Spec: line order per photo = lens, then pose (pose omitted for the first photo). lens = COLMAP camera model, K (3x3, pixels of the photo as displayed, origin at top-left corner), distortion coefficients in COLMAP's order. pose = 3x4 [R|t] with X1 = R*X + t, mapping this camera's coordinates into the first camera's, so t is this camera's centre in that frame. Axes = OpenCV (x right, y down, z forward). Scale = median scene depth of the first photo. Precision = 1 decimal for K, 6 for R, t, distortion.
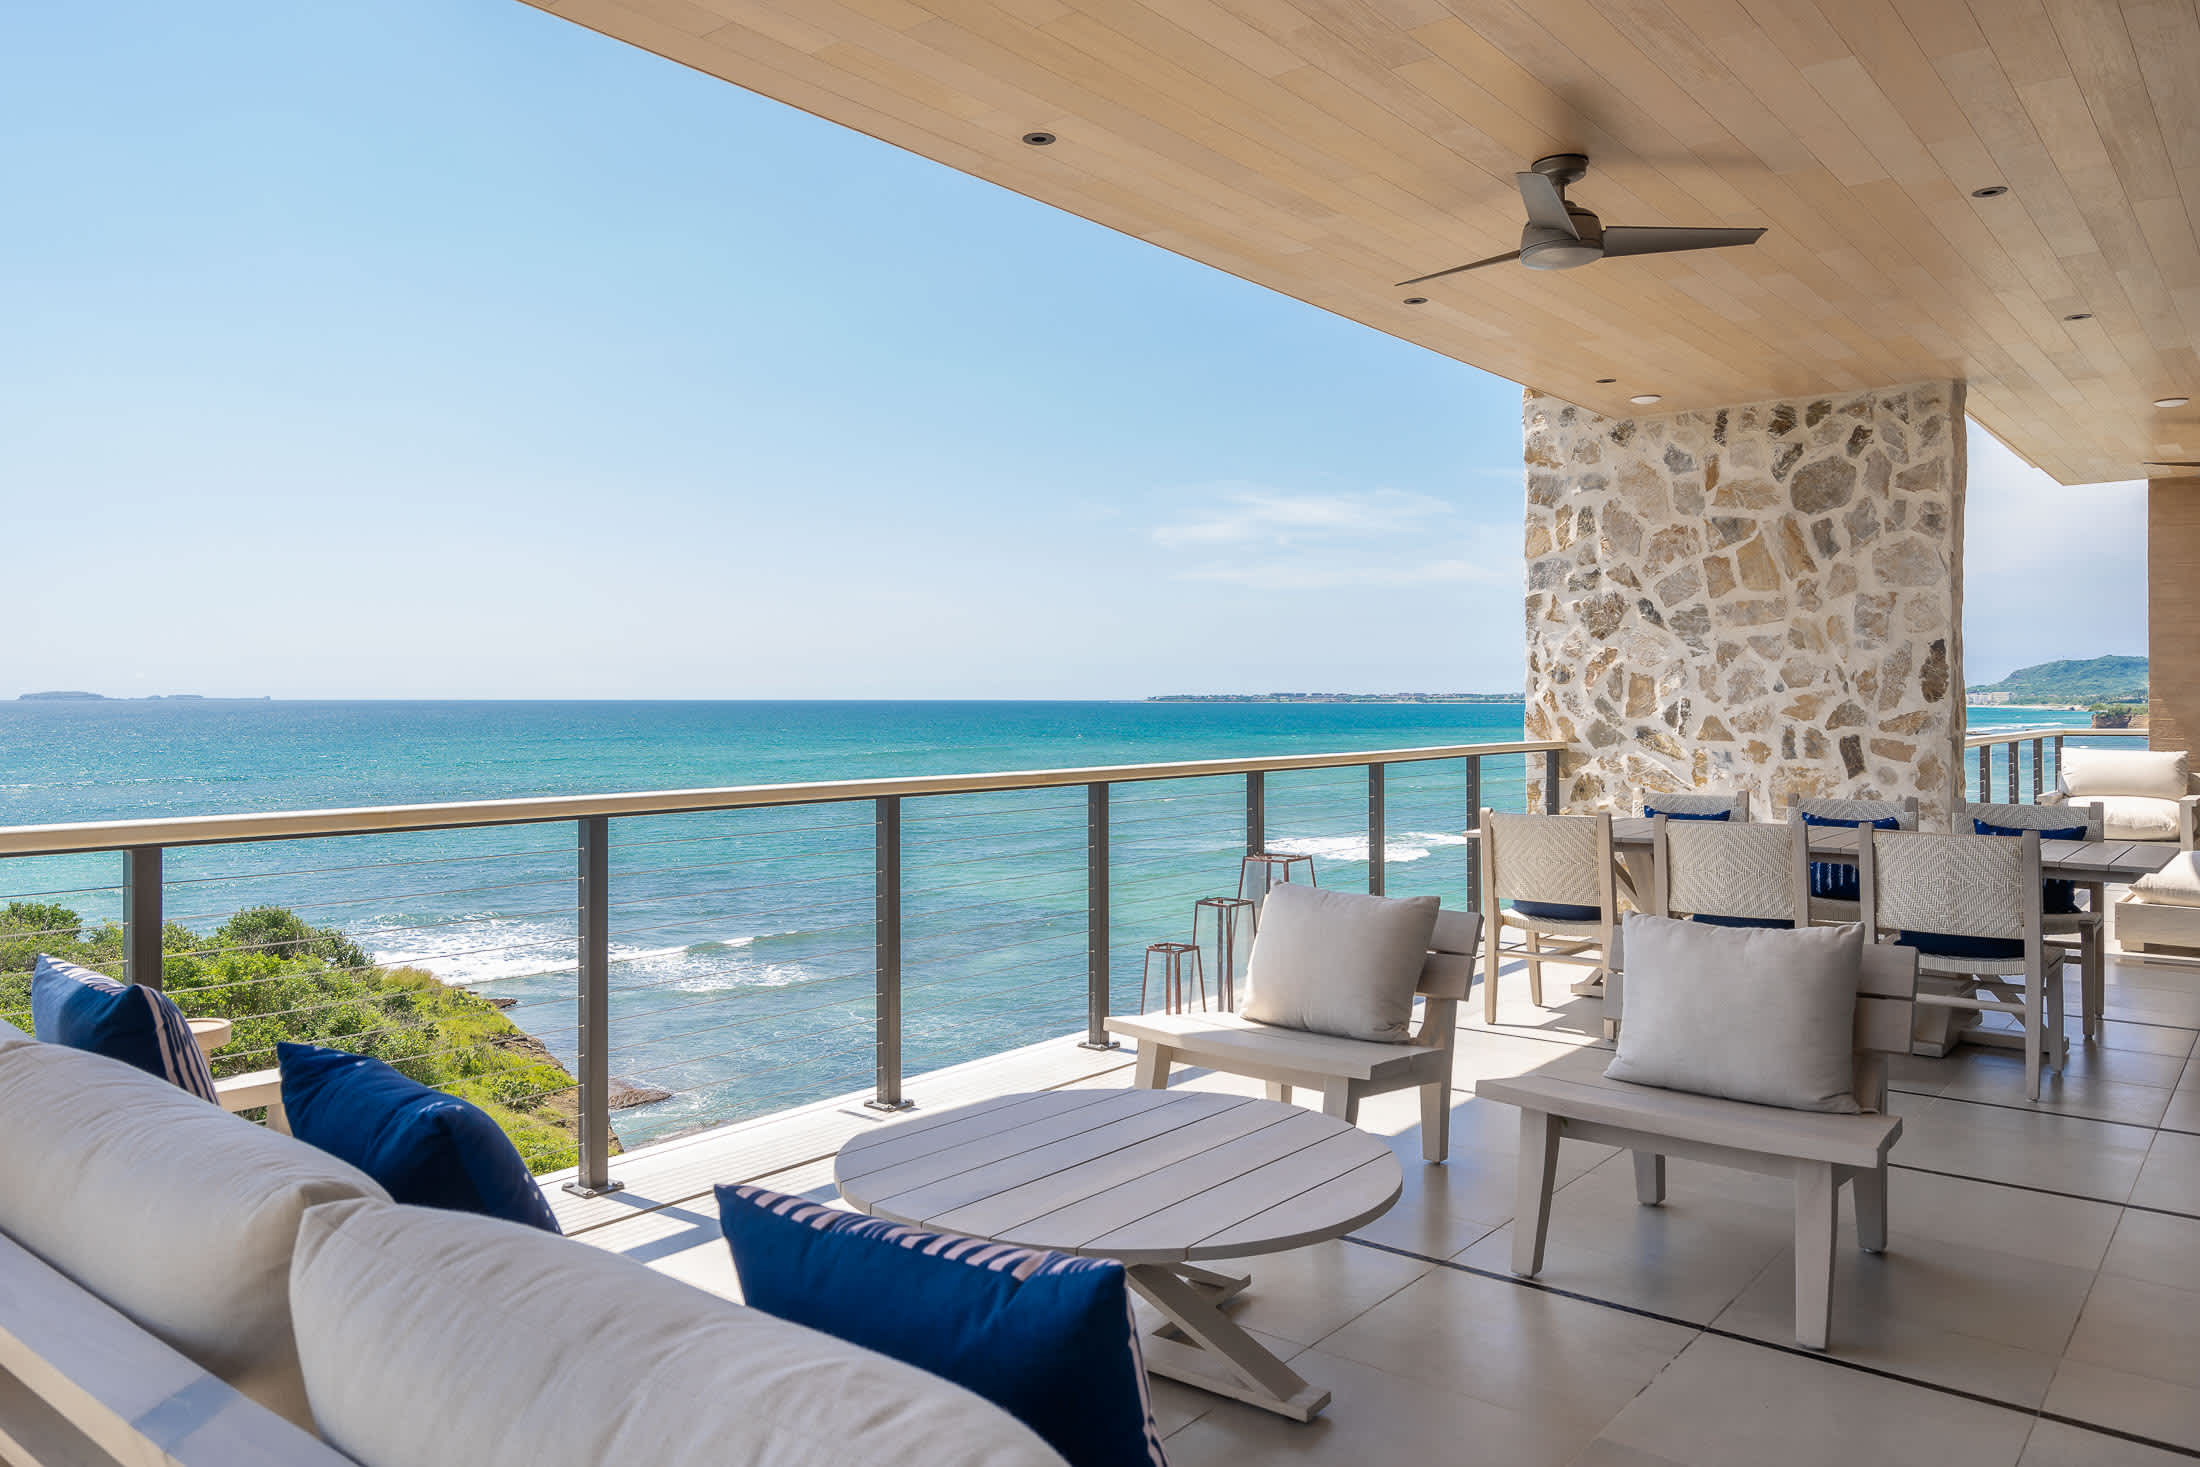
lens RADIAL K [[1523.5, 0, 1095.8], [0, 1523.5, 720.1], [0, 0, 1]] dist [0.001697, 0.004364]
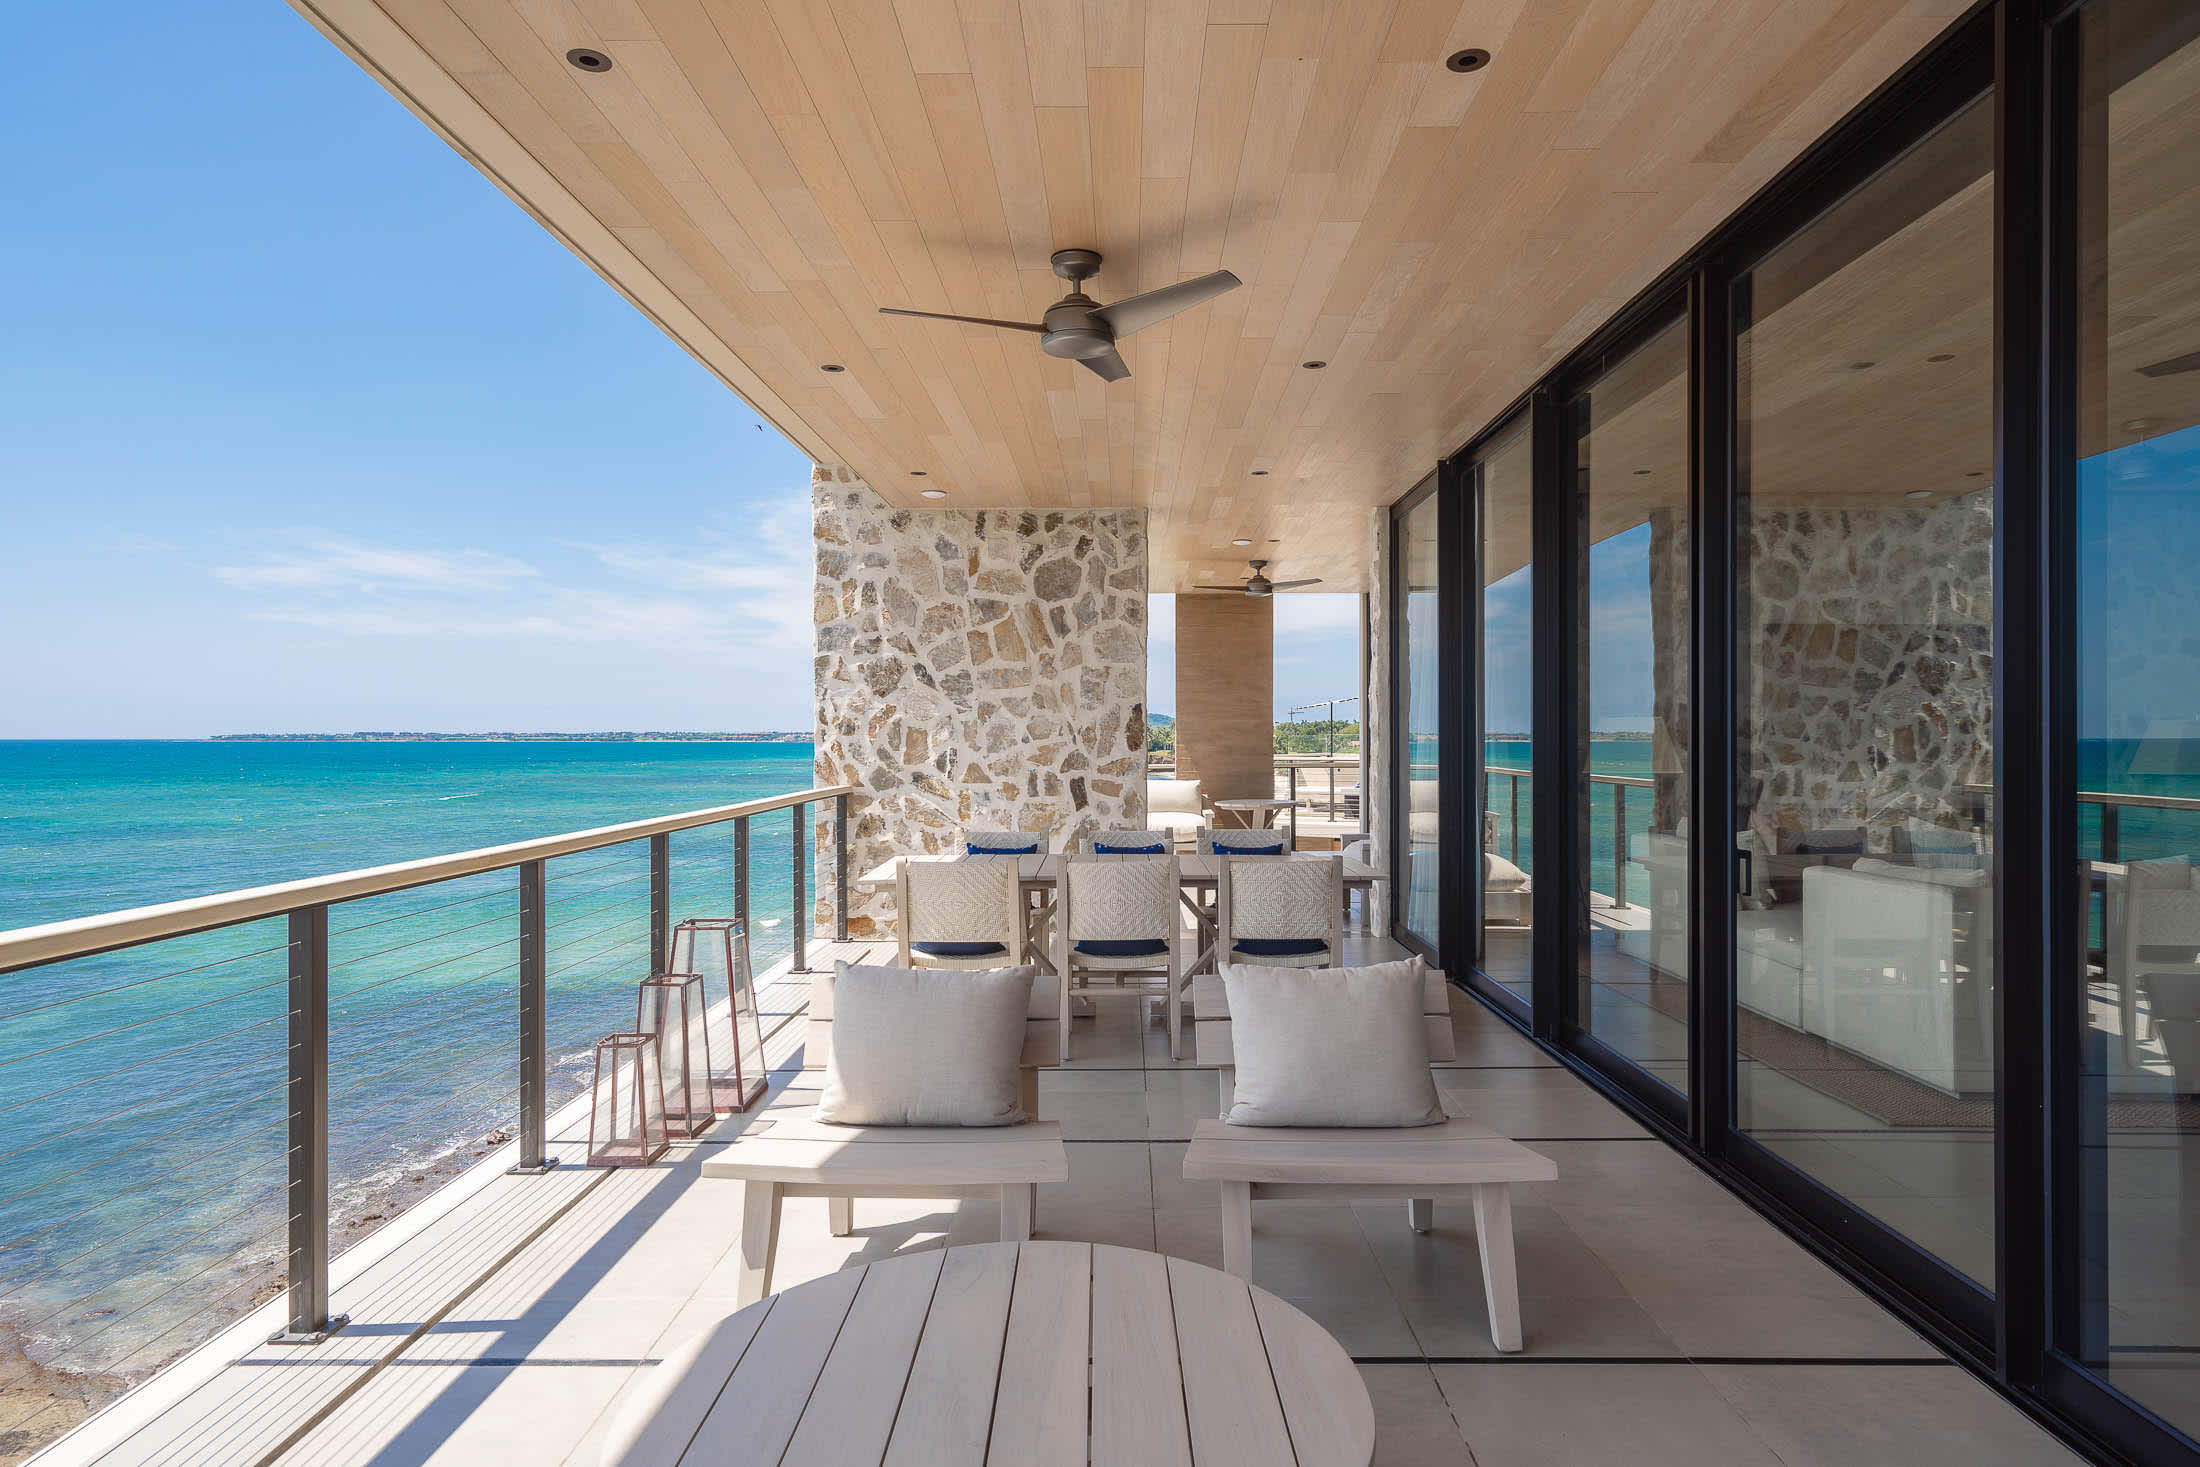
lens RADIAL K [[1215.0, 0, 1097.0], [0, 1215.0, 742.3], [0, 0, 1]] dist [0.001926, 0.000443]
pose [[0.779322, -0.002383, 0.626619, -0.122276], [0.008122, 0.999947, -0.006299, -0.011986], [-0.626571, 0.009998, 0.779300, 0.186418]]
